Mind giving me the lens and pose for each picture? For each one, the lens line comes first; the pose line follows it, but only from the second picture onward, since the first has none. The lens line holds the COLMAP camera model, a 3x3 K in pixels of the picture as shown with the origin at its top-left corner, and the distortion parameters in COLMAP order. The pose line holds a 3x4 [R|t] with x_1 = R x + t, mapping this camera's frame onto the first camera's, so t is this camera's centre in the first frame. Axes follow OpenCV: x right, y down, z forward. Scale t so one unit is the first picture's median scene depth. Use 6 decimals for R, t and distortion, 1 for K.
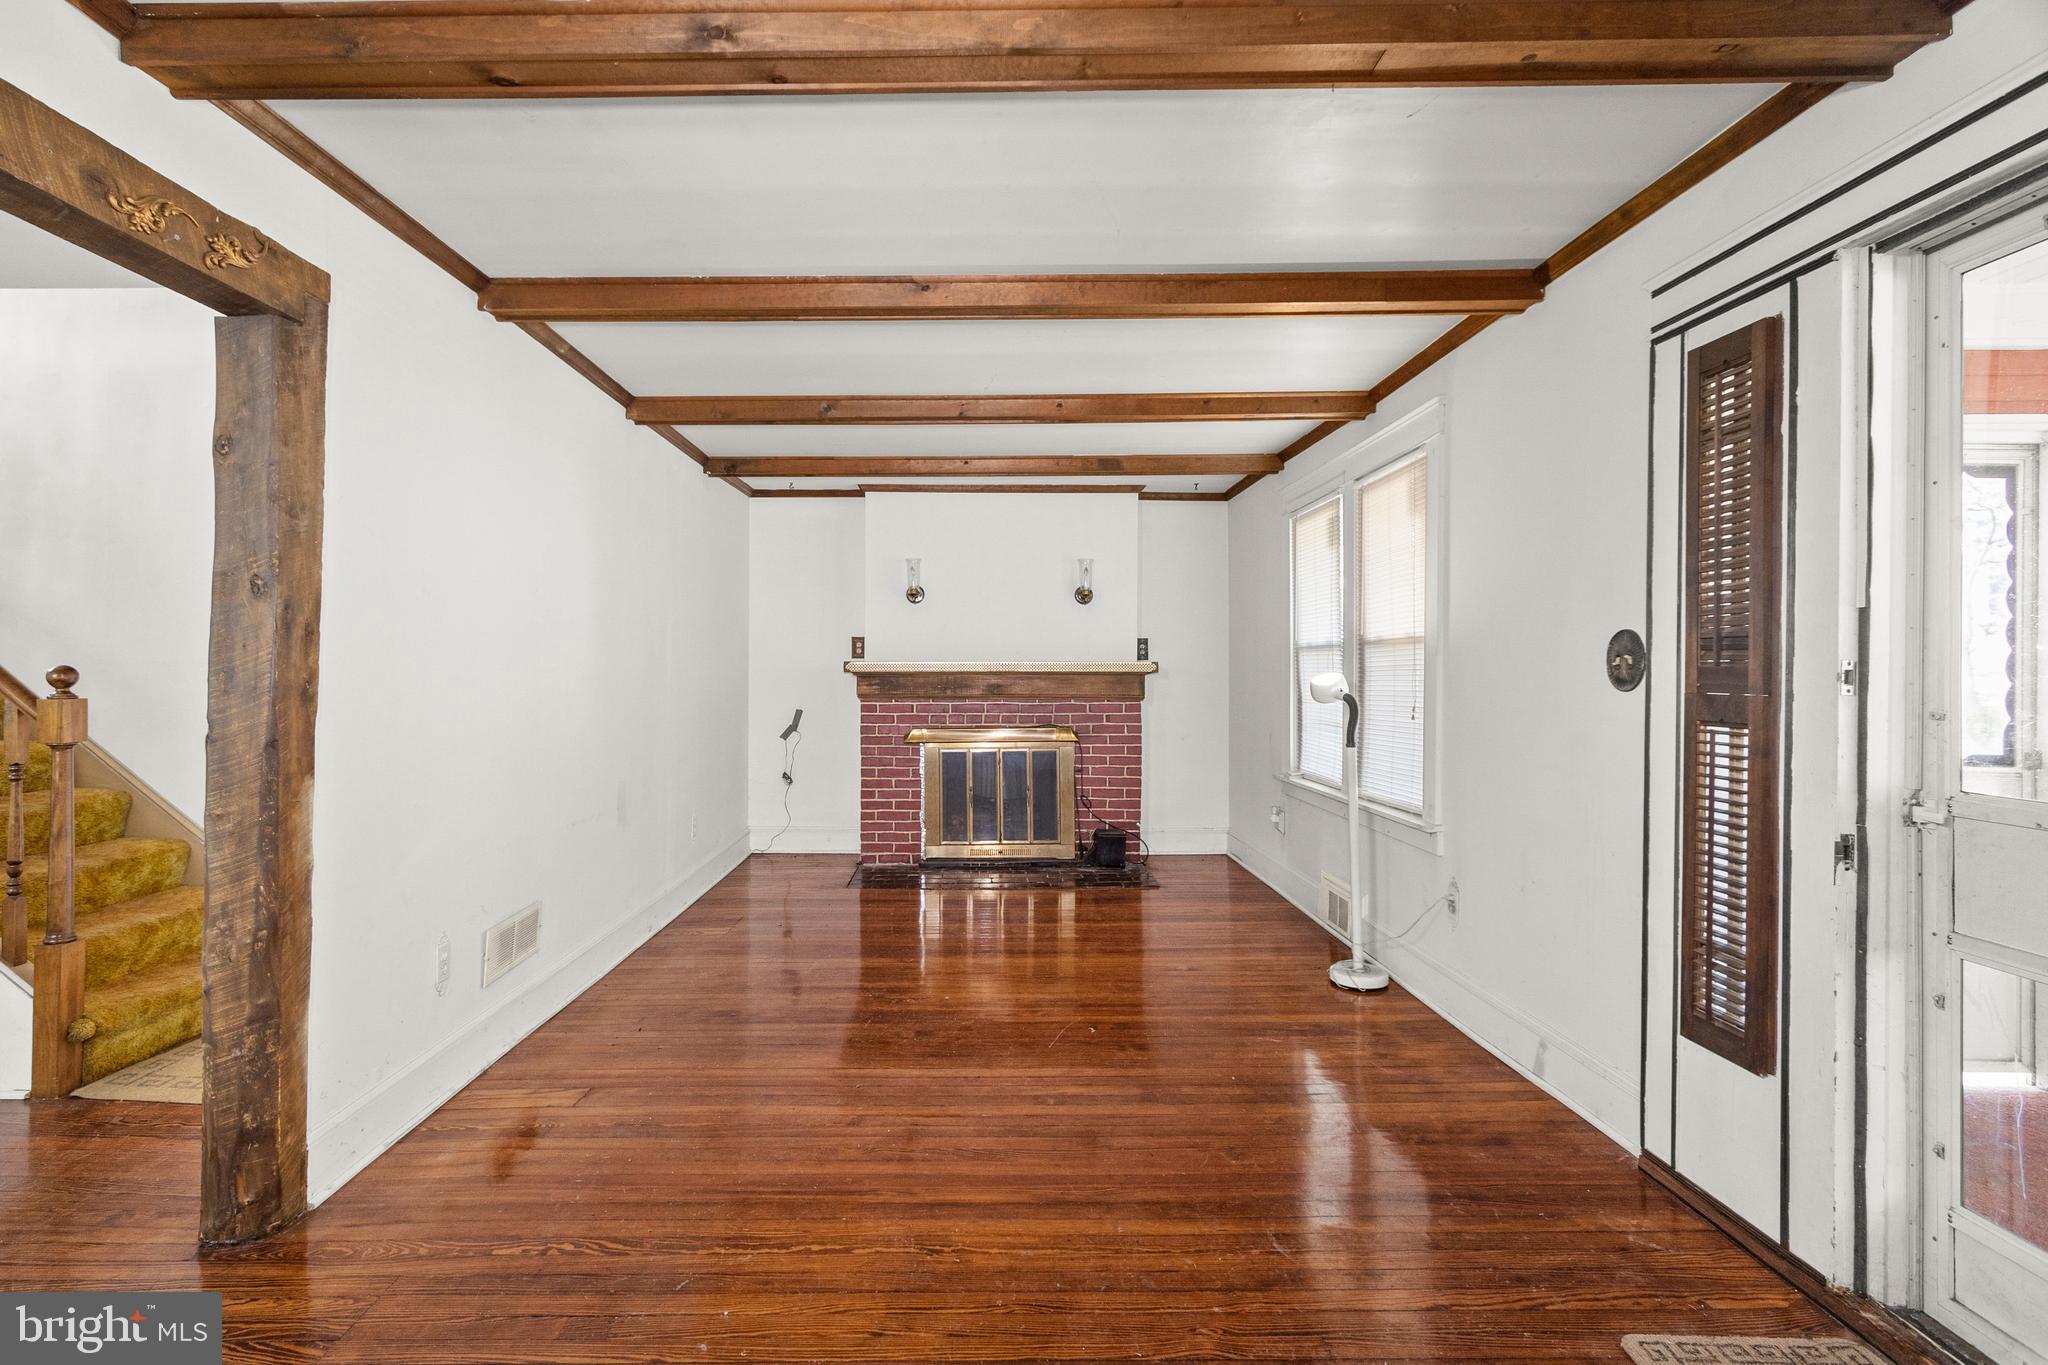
lens RADIAL K [[977.7, 0, 1024.0], [0, 977.7, 682.5], [0, 0, 1]] dist [-0.000143, -0.000100]
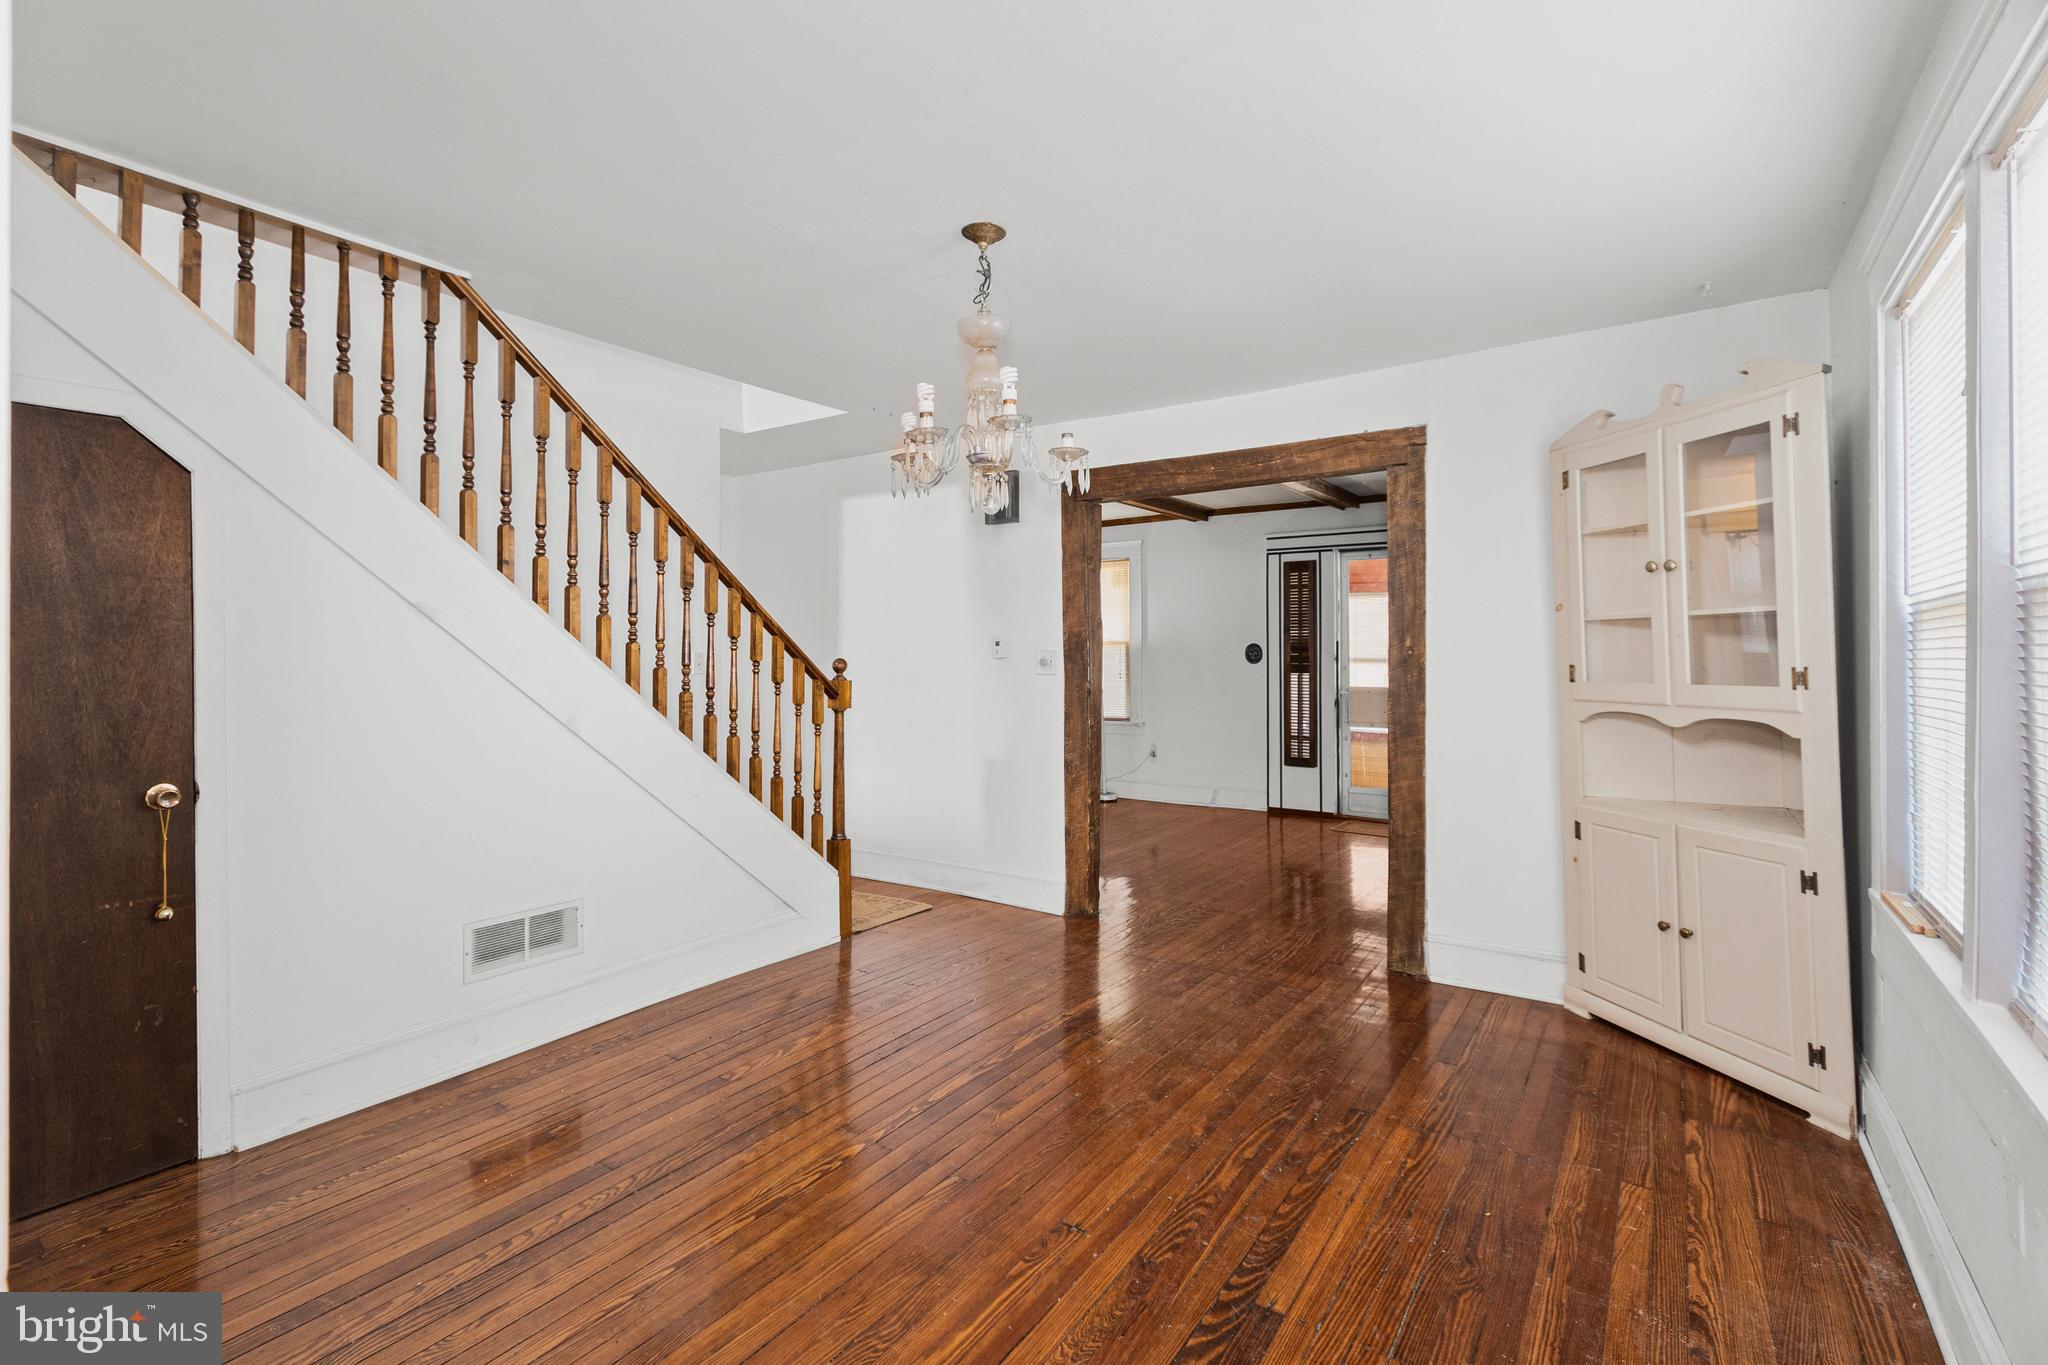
lens RADIAL K [[958.6, 0, 989.1], [0, 958.6, 650.1], [0, 0, 1]] dist [0.002637, 0.001133]
pose [[0.582595, -0.001219, 0.812761, -2.100458], [0.006140, 0.999977, -0.002901, -0.024769], [-0.812739, 0.006681, 0.582589, -0.074391]]
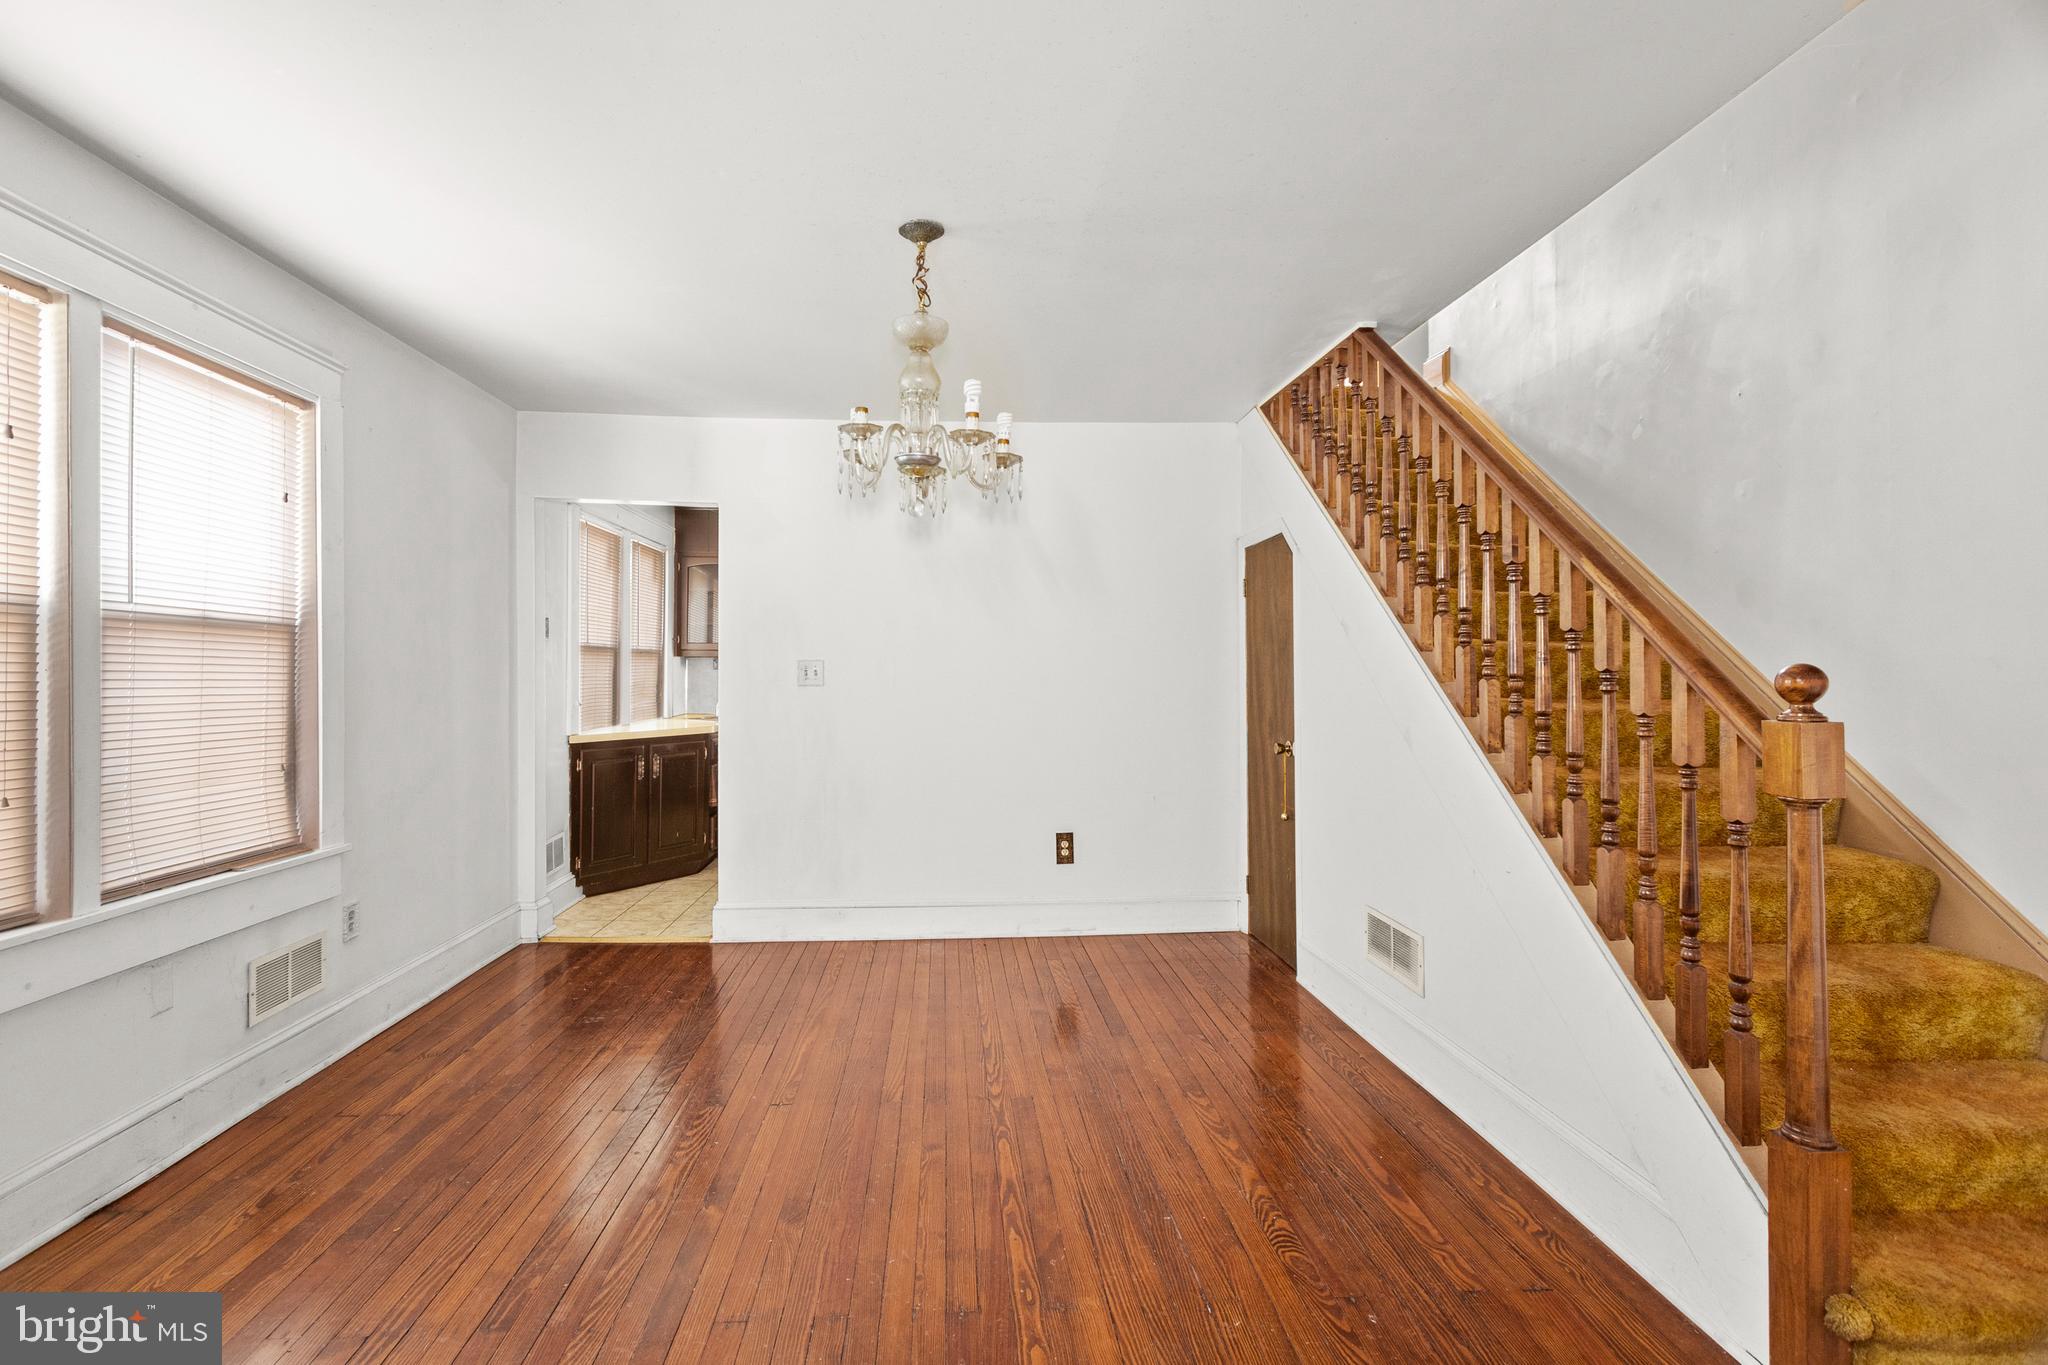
lens RADIAL K [[958.6, 0, 989.1], [0, 958.6, 650.1], [0, 0, 1]] dist [0.002637, 0.001133]
pose [[0.043398, -0.028892, -0.998640, -0.429712], [-0.005859, 0.999557, -0.029173, -0.006221], [0.999041, 0.007117, 0.043210, 0.489140]]
